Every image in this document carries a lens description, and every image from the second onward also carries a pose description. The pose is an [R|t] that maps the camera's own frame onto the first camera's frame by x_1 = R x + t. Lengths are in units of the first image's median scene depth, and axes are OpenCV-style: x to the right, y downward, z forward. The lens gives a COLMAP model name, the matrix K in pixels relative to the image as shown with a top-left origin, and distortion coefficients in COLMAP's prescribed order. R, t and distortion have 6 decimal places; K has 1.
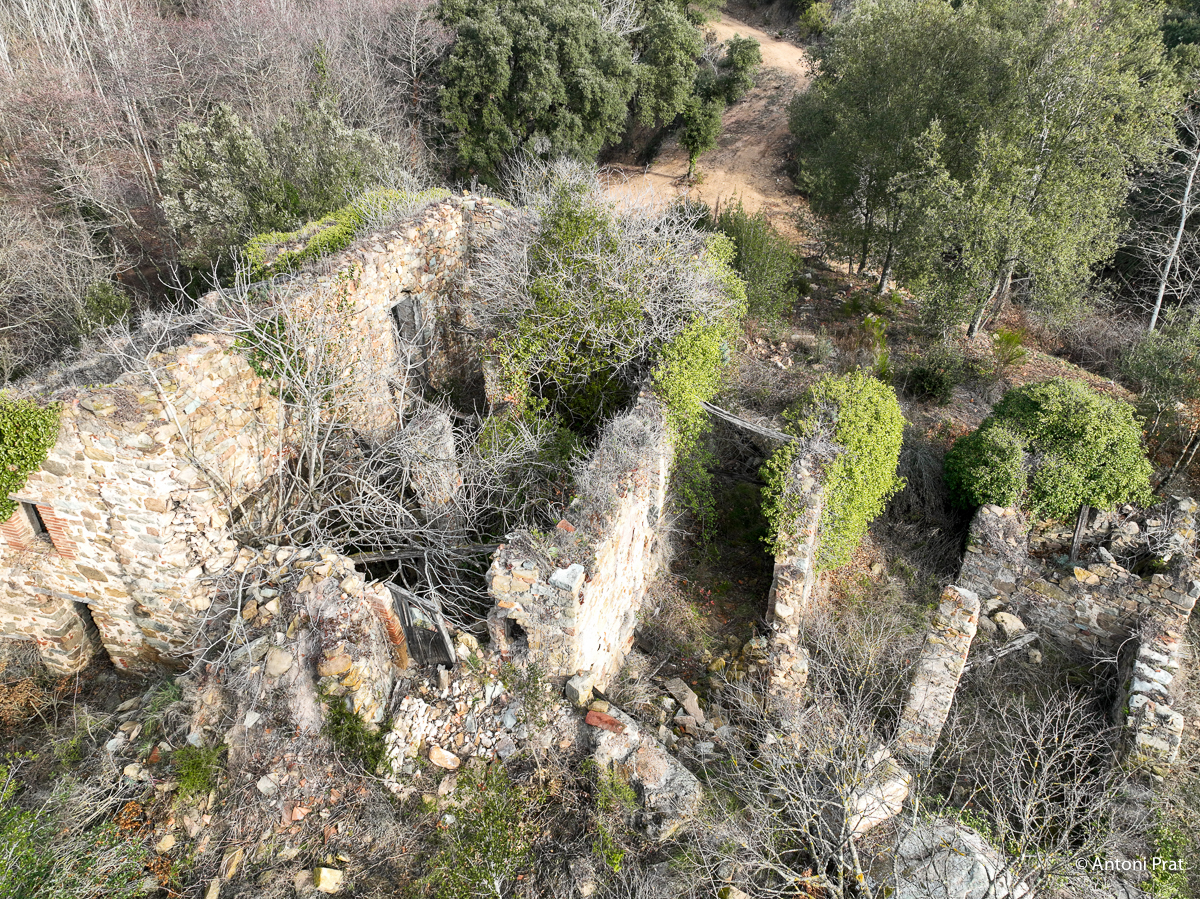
lens RADIAL K [[841.1, 0, 597.3], [0, 841.1, 445.5], [0, 0, 1]] dist [-0.001840, 0.019919]
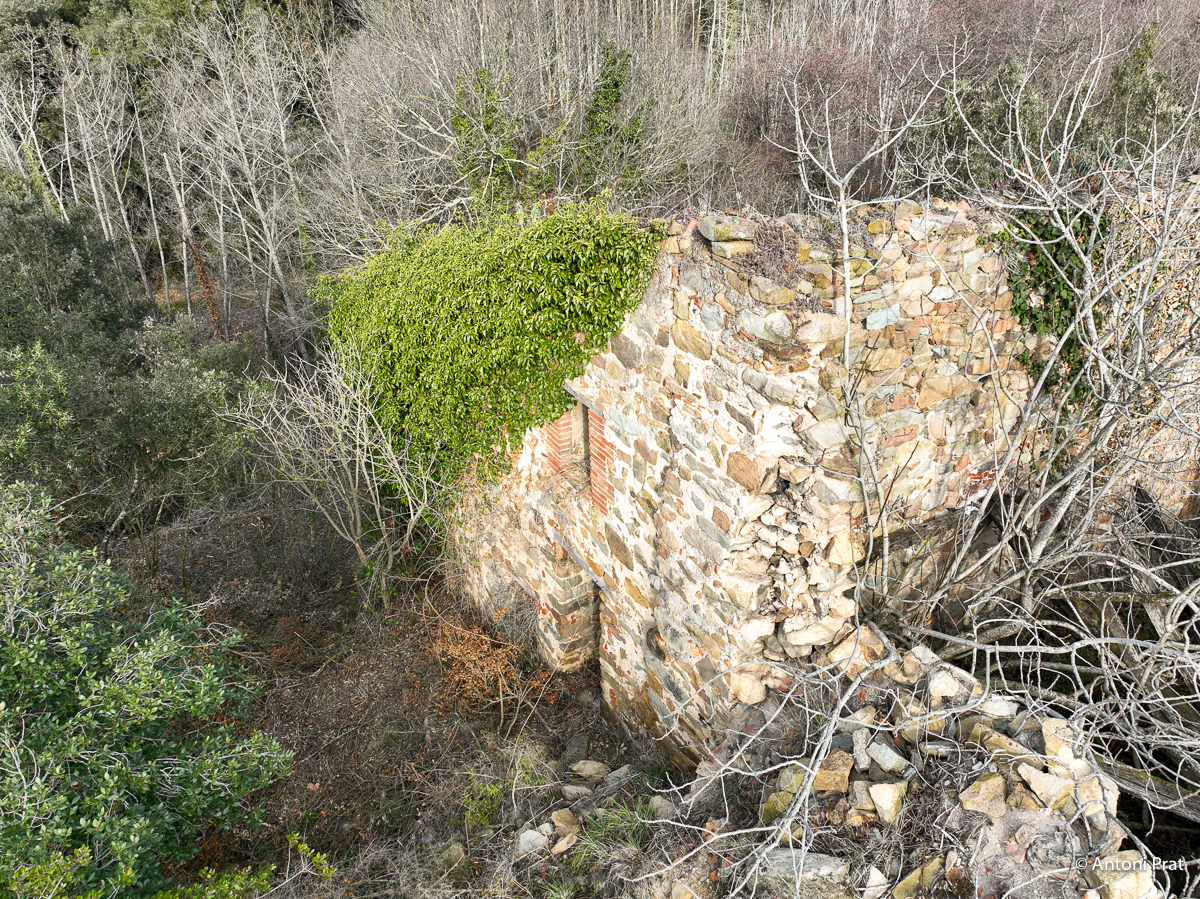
lens RADIAL K [[841.1, 0, 598.9], [0, 841.1, 447.2], [0, 0, 1]] dist [-0.001840, 0.019919]
pose [[0.708574, 0.322707, -0.627522, -0.270341], [-0.362263, 0.929521, 0.068958, 0.052169], [0.605548, 0.178467, 0.775539, 0.541672]]
